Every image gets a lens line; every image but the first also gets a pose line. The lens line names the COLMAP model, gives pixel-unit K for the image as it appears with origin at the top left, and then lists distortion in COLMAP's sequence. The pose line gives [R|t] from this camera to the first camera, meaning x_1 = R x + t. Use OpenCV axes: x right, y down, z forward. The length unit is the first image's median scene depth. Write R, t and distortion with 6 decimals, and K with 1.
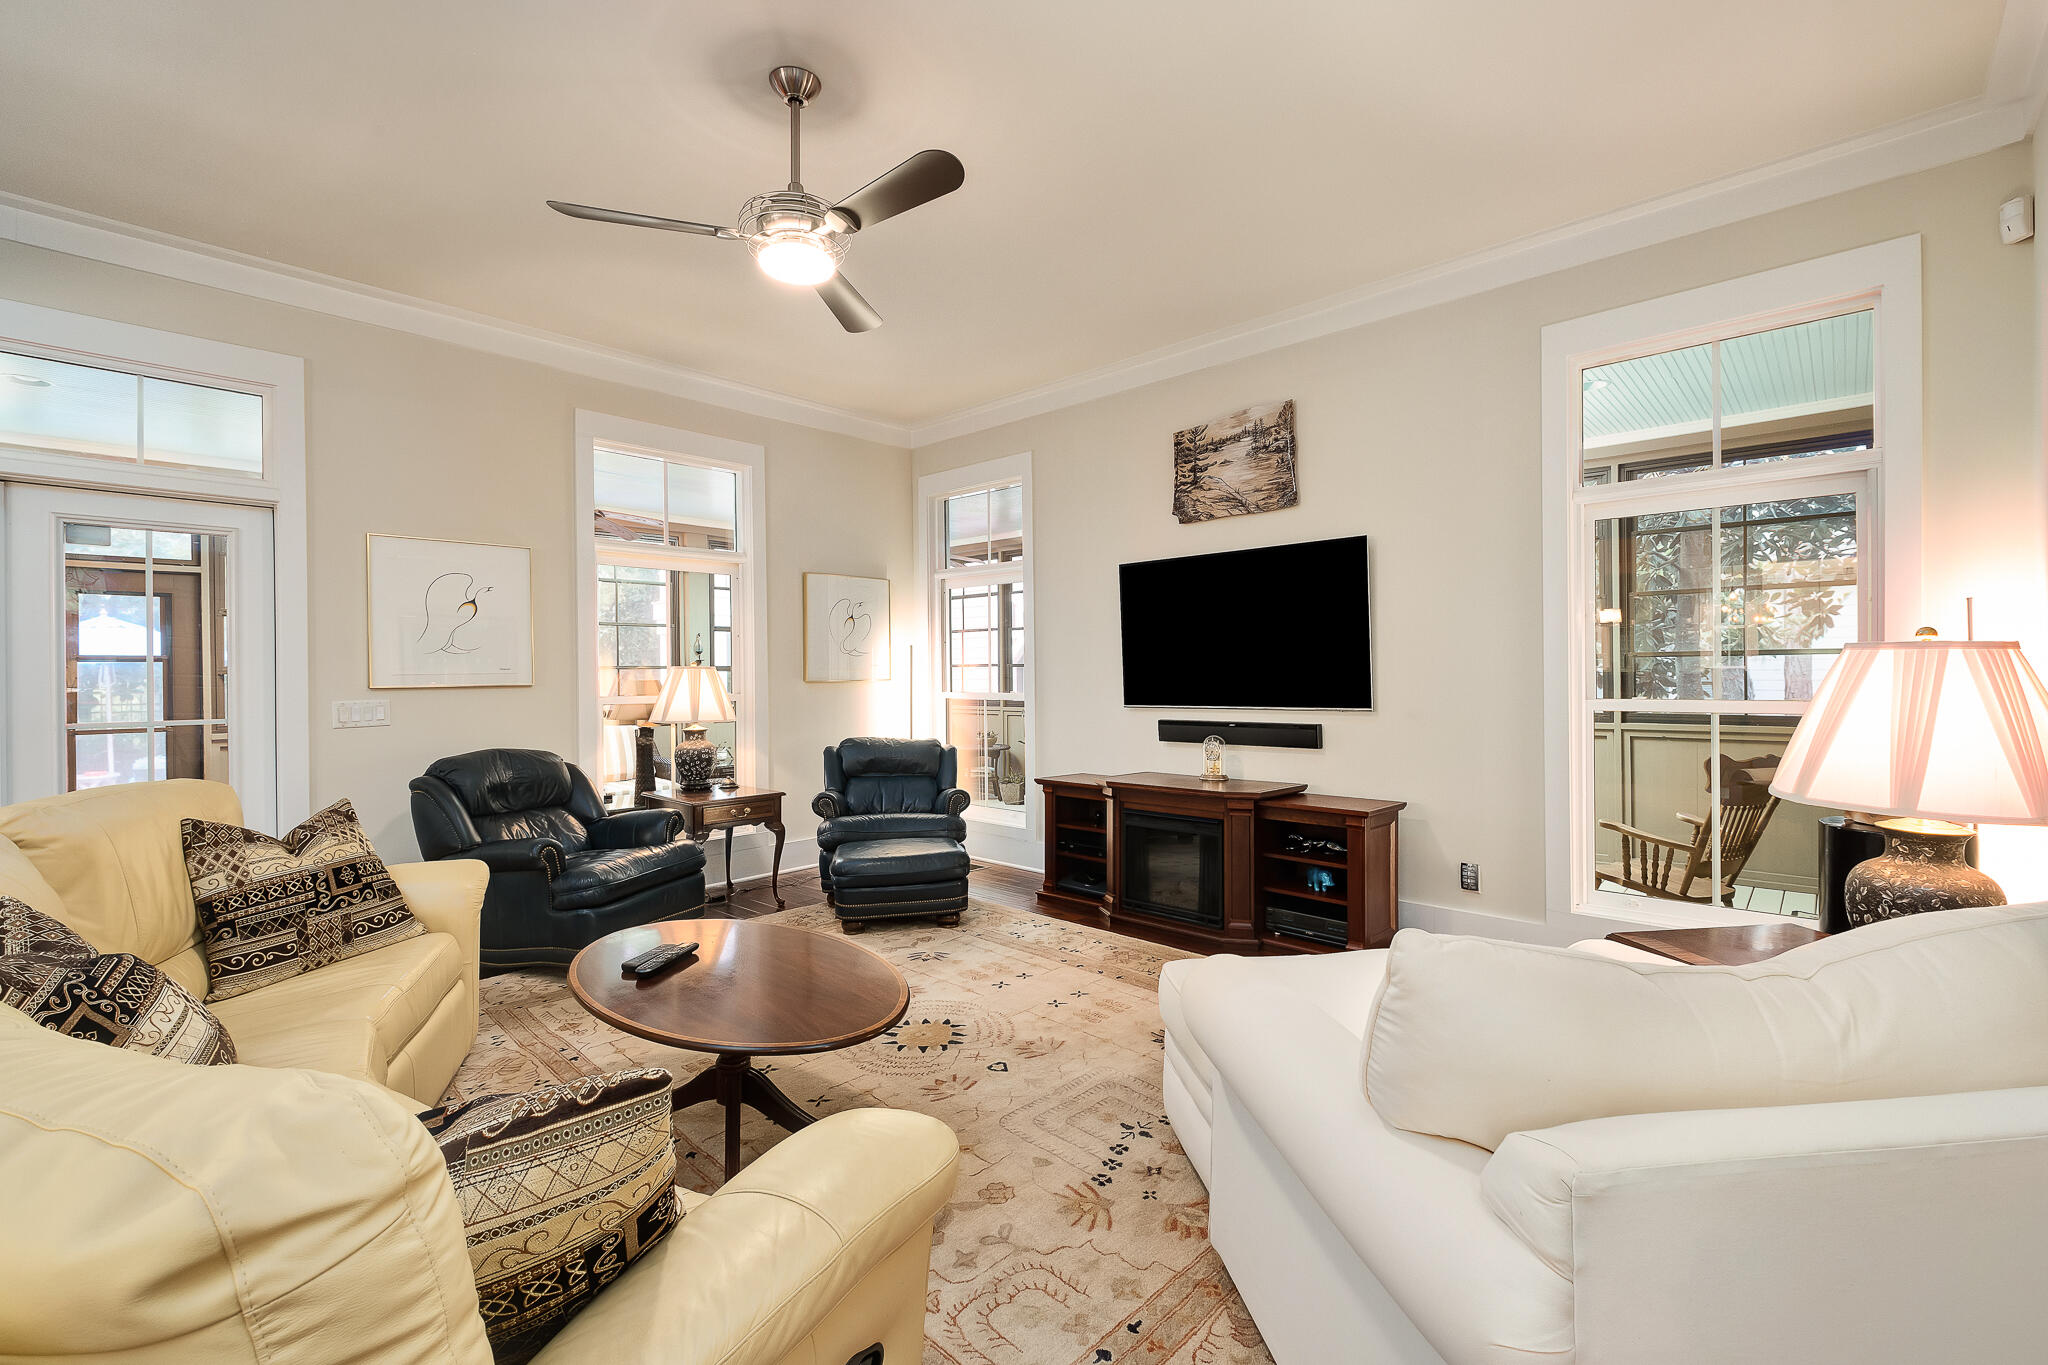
lens RADIAL K [[881.8, 0, 1013.7], [0, 881.8, 672.4], [0, 0, 1]] dist [-0.000396, -0.002789]
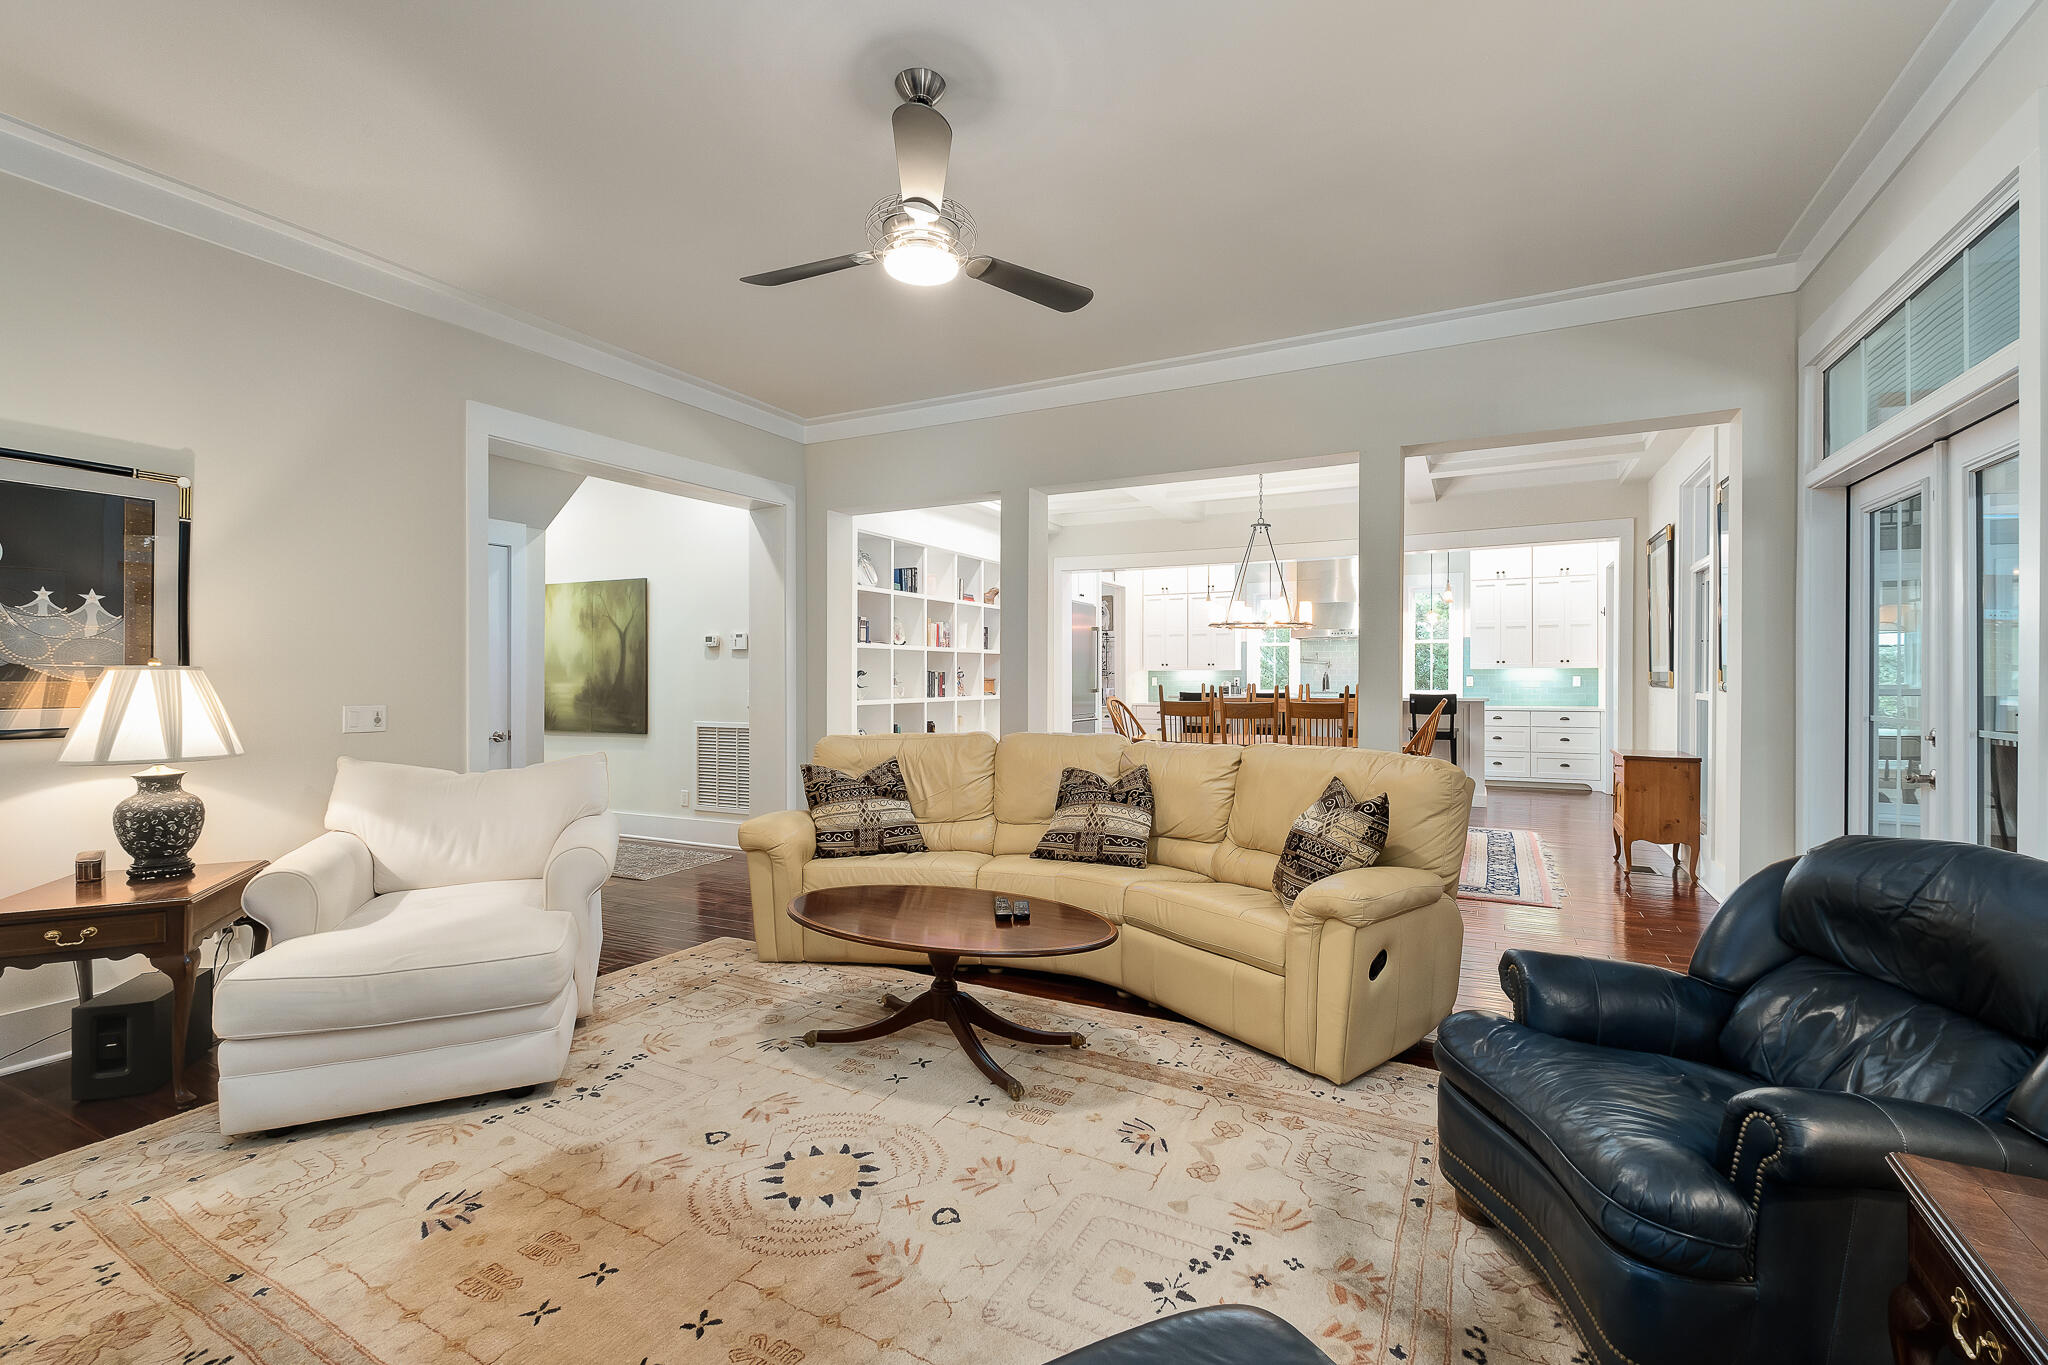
lens RADIAL K [[881.8, 0, 1018.3], [0, 881.8, 686.9], [0, 0, 1]] dist [-0.000396, -0.002789]
pose [[-0.959618, 0.018521, -0.280697, -0.069472], [0.012530, 0.999654, 0.023125, -0.005125], [0.281028, 0.018674, -0.959518, 1.987530]]
